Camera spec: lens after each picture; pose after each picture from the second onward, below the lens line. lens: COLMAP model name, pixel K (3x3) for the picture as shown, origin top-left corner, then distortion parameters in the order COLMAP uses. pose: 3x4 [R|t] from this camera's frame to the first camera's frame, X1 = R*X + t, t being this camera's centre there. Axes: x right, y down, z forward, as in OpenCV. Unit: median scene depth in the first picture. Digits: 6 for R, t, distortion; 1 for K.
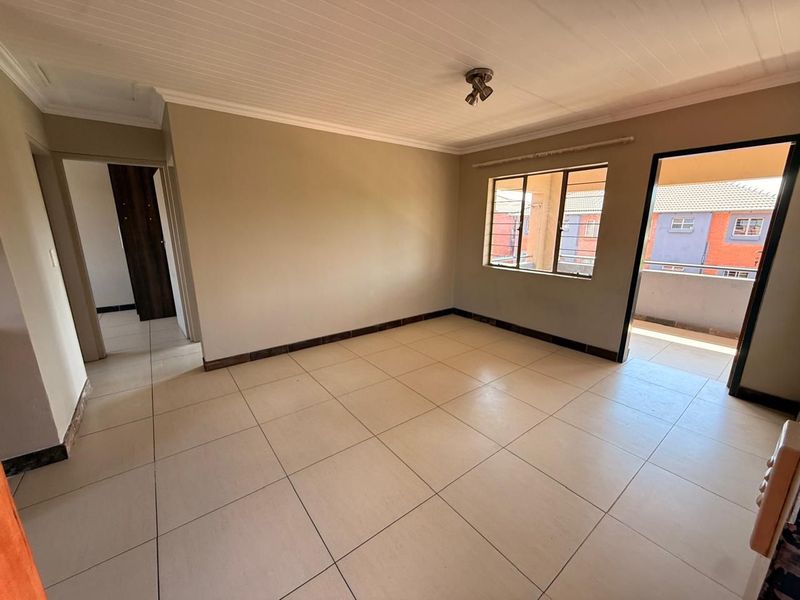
lens RADIAL K [[319.8, 0, 399.2], [0, 319.8, 298.4], [0, 0, 1]] dist [0.000767, -0.000139]
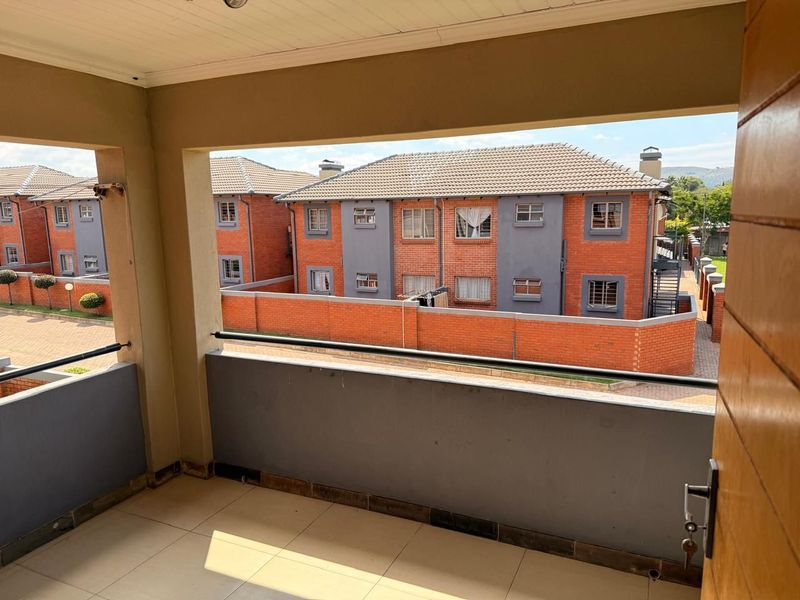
lens RADIAL K [[562.7, 0, 400.8], [0, 562.7, 301.3], [0, 0, 1]] dist [0.029012, -0.001280]
pose [[0.890149, -0.094957, 0.445665, 0.699949], [0.129234, 0.990496, -0.047083, -0.192317], [-0.436958, 0.099506, 0.893961, 0.640147]]
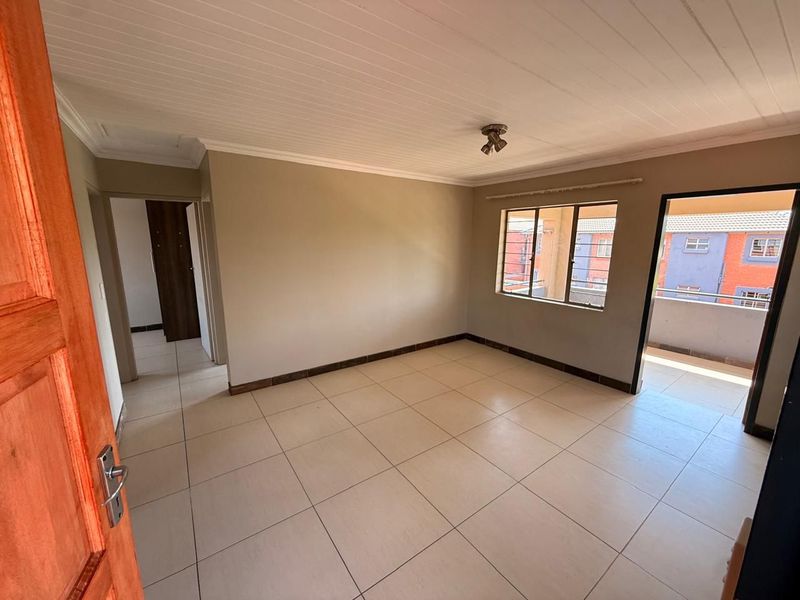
lens RADIAL K [[319.8, 0, 399.2], [0, 319.8, 298.4], [0, 0, 1]] dist [0.000767, -0.000139]
pose [[0.999477, 0.011550, -0.030200, -0.019916], [-0.012884, 0.998932, -0.044368, -0.043433], [0.029656, 0.044734, 0.998559, -0.040428]]
